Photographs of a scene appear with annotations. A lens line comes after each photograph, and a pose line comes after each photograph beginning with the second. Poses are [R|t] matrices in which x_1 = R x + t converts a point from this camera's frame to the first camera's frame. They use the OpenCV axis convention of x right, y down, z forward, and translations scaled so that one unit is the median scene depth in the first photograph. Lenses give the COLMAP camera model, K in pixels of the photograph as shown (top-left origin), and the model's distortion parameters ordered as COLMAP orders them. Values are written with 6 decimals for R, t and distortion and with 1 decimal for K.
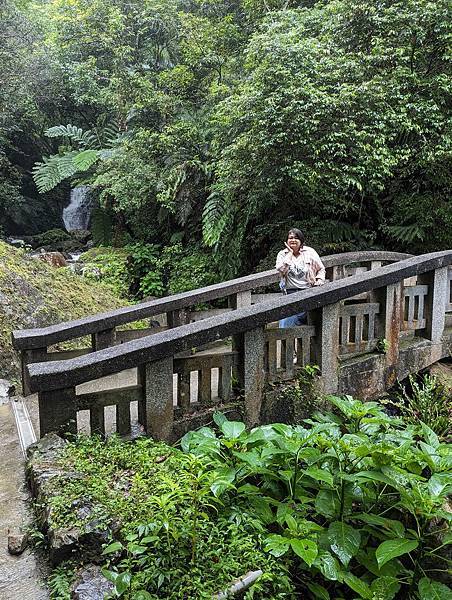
lens RADIAL K [[429.8, 0, 227.8], [0, 429.8, 296.1], [0, 0, 1]] dist [0.059861, -0.054572]
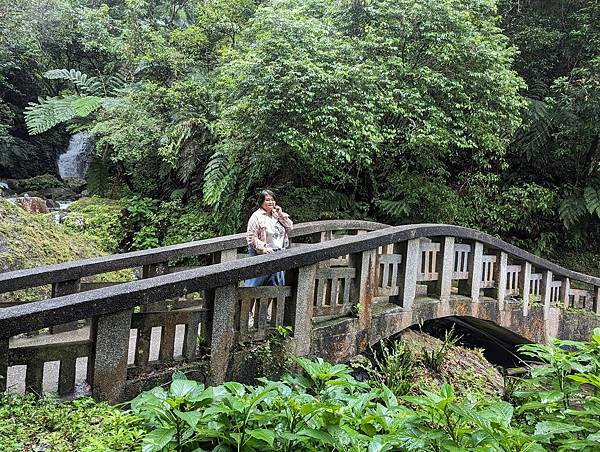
lens RADIAL K [[429.8, 0, 307.2], [0, 429.8, 225.7], [0, 0, 1]] dist [0.059861, -0.054572]
pose [[0.984109, 0.074896, 0.160996, 0.022892], [-0.061189, 0.994197, -0.088480, 0.004988], [-0.166689, 0.077223, 0.982981, -0.002473]]
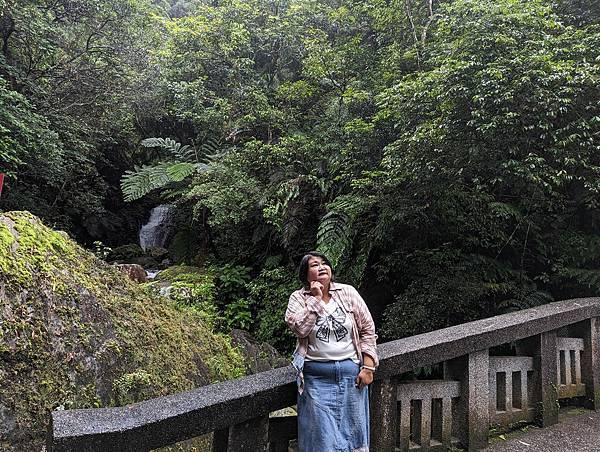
lens RADIAL K [[429.3, 0, 298.4], [0, 429.3, 226.7], [0, 0, 1]] dist [0.058287, -0.056925]
pose [[0.996260, 0.086316, -0.003869, -0.094564], [-0.084822, 0.968534, -0.233980, -0.007034], [-0.016449, 0.233433, 0.972234, 0.188609]]
